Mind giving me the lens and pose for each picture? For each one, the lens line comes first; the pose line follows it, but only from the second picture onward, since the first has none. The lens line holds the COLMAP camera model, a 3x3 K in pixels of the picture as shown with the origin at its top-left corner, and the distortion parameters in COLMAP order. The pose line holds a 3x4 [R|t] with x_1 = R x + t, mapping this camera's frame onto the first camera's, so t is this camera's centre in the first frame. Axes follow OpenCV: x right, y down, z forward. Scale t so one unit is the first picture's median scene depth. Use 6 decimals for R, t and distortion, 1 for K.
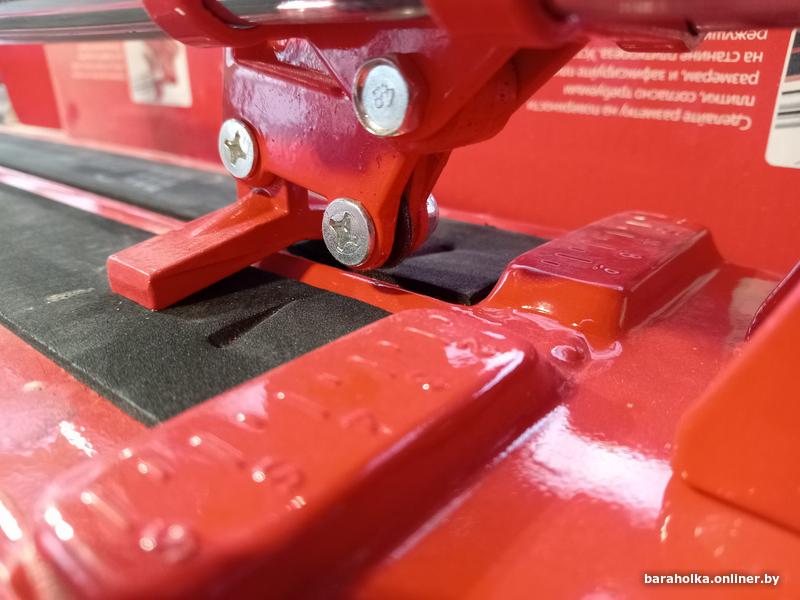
lens RADIAL K [[621.6, 0, 400.0], [0, 621.6, 300.0], [0, 0, 1]] dist [0.048408, -0.141227]
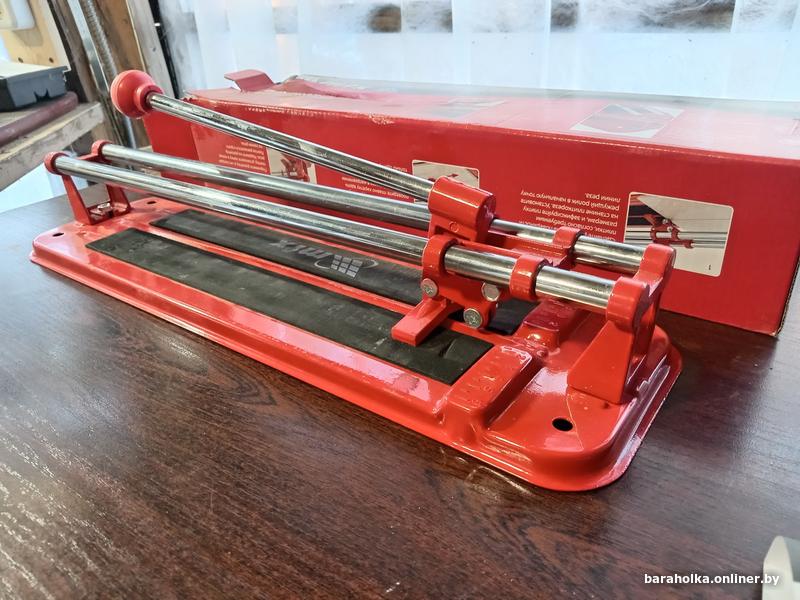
lens RADIAL K [[608.2, 0, 400.0], [0, 608.2, 300.0], [0, 0, 1]] dist [0.048304, -0.114249]
pose [[0.997574, -0.060710, 0.034069, -0.505713], [0.057006, 0.993271, 0.100808, -0.486029], [-0.039960, -0.098621, 0.994322, -1.888803]]
